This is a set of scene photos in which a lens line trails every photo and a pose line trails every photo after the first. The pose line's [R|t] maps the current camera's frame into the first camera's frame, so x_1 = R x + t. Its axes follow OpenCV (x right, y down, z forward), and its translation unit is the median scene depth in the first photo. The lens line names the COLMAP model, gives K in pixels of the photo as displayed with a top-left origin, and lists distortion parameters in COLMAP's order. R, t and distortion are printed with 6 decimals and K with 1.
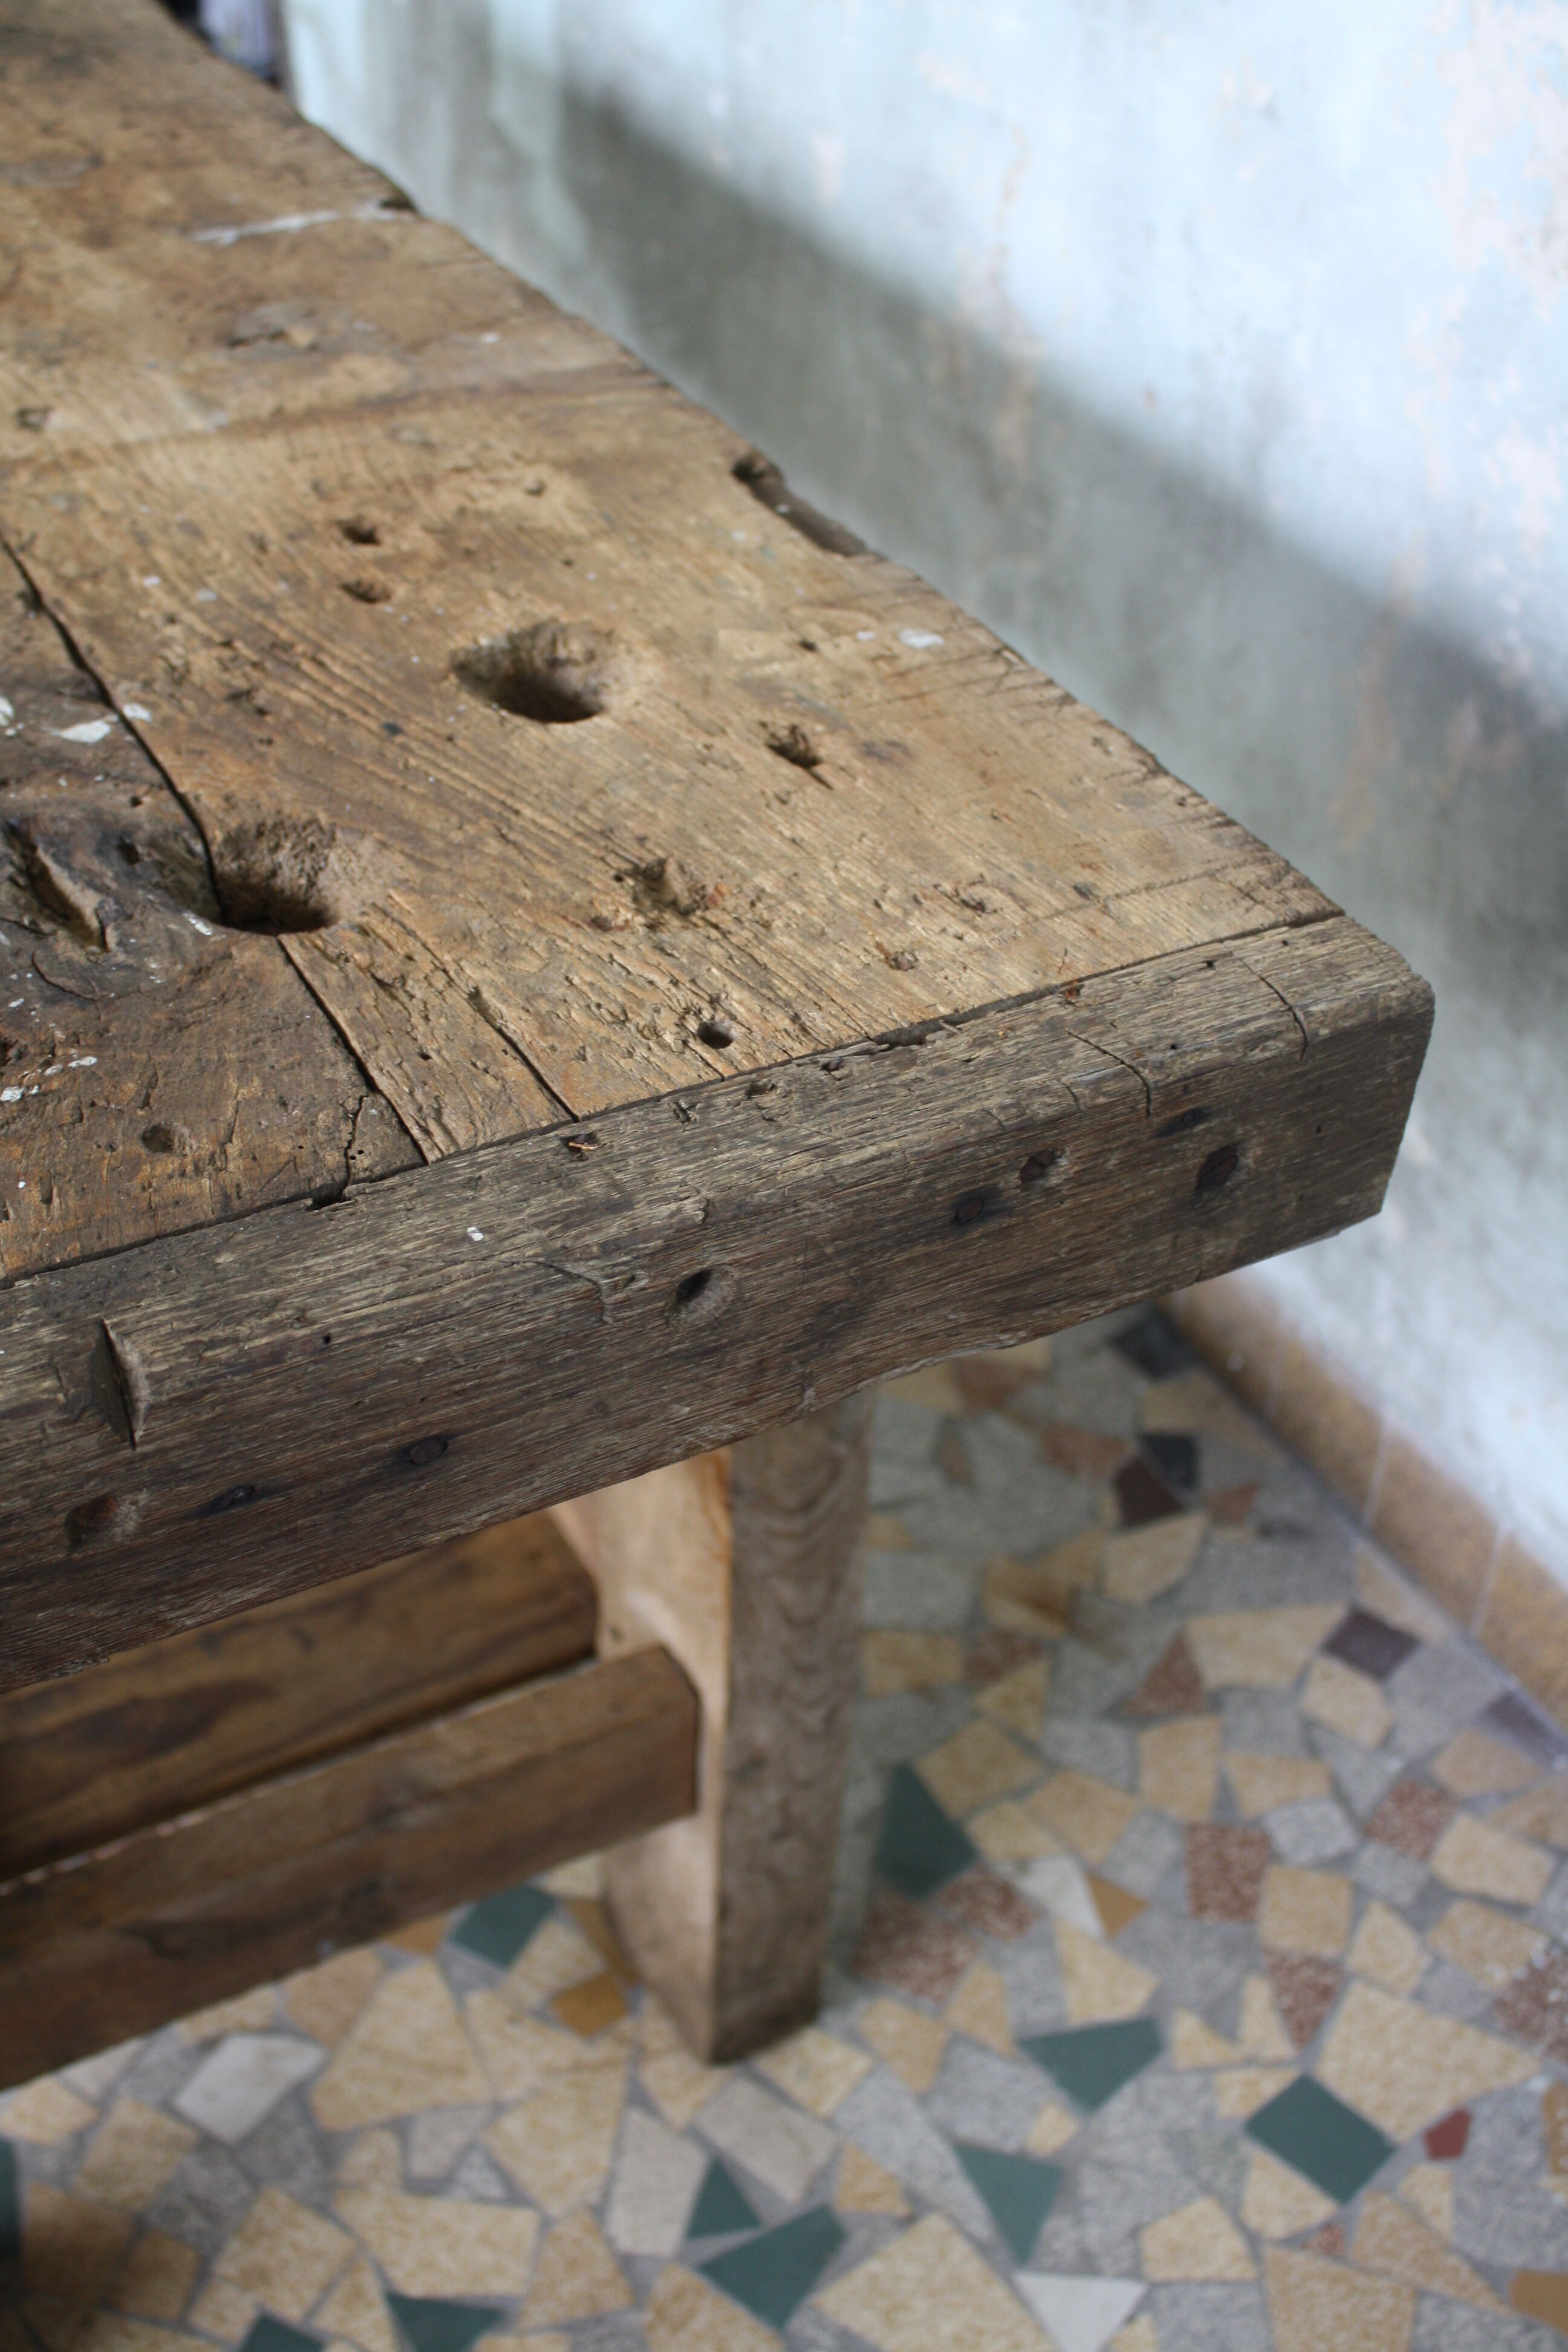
lens RADIAL K [[2477.2, 0, 766.1], [0, 2477.2, 1212.4], [0, 0, 1]] dist [-0.071601, 0.000000]
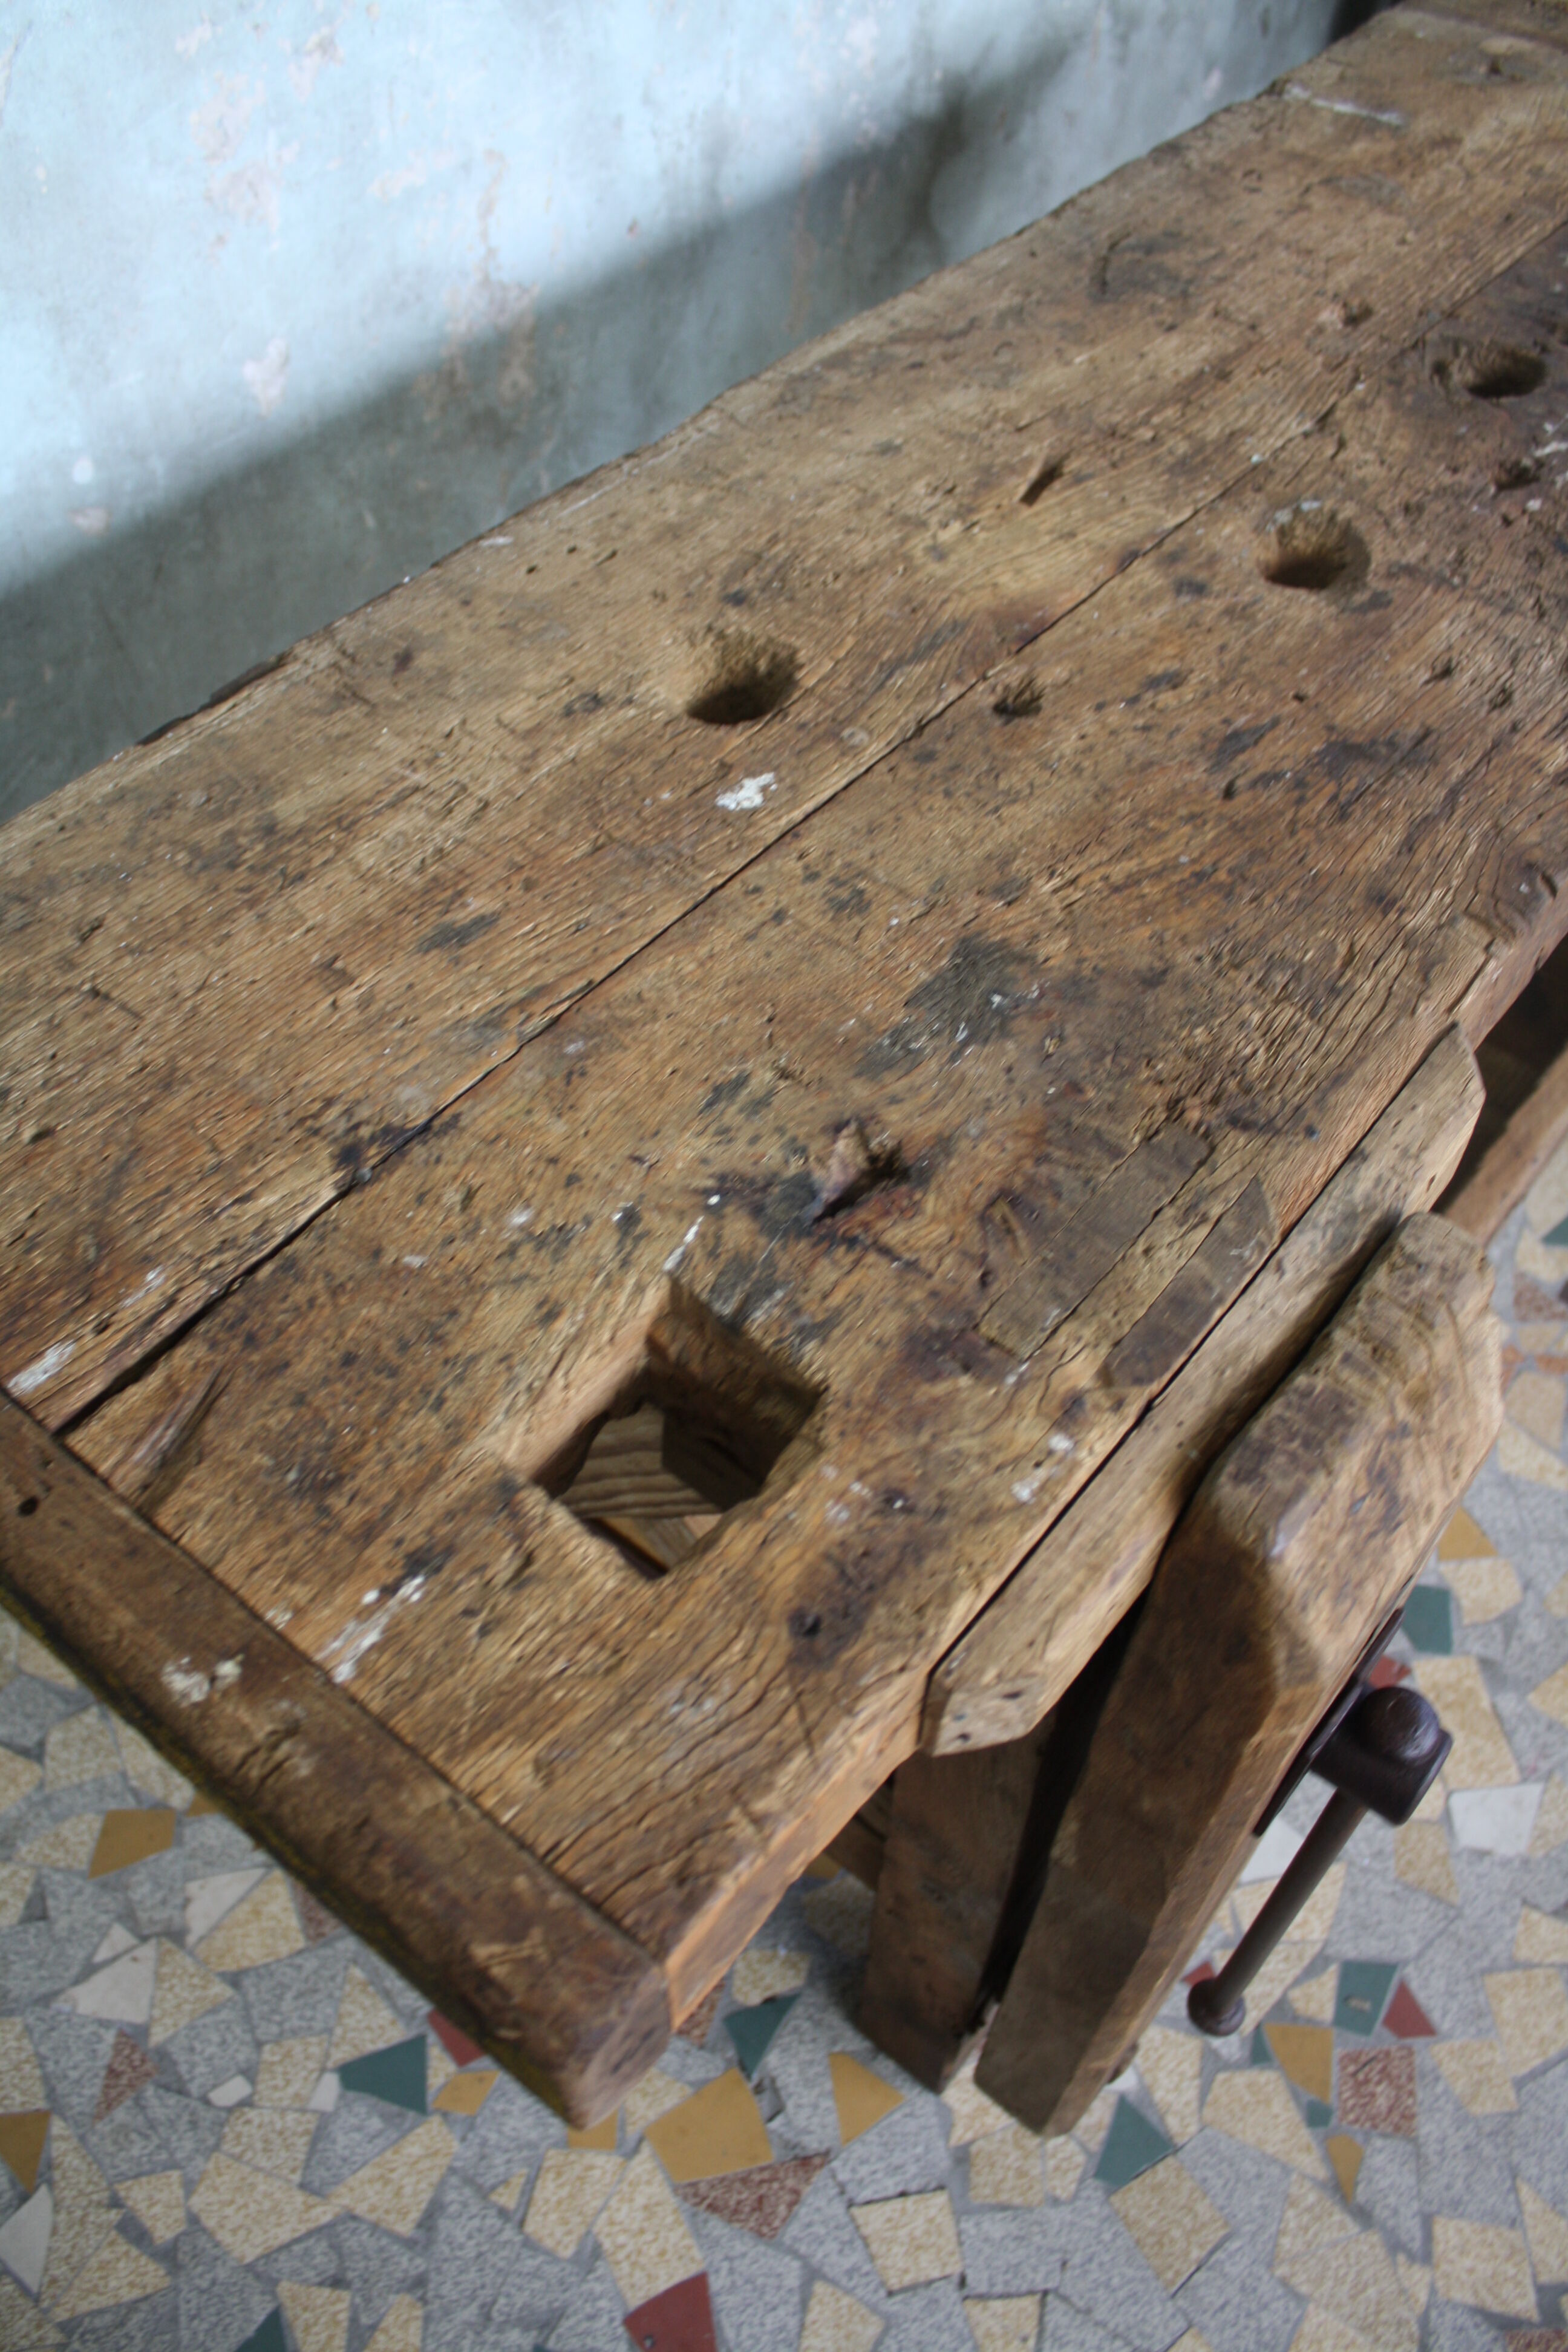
lens RADIAL K [[1917.7, 0, 780.0], [0, 1917.7, 1201.9], [0, 0, 1]] dist [-0.153569, 0.117901]
pose [[-0.370679, -0.747264, 0.551537, -1.063875], [0.579703, 0.277810, 0.766006, -1.130819], [-0.725631, 0.603671, 0.330213, 1.094665]]
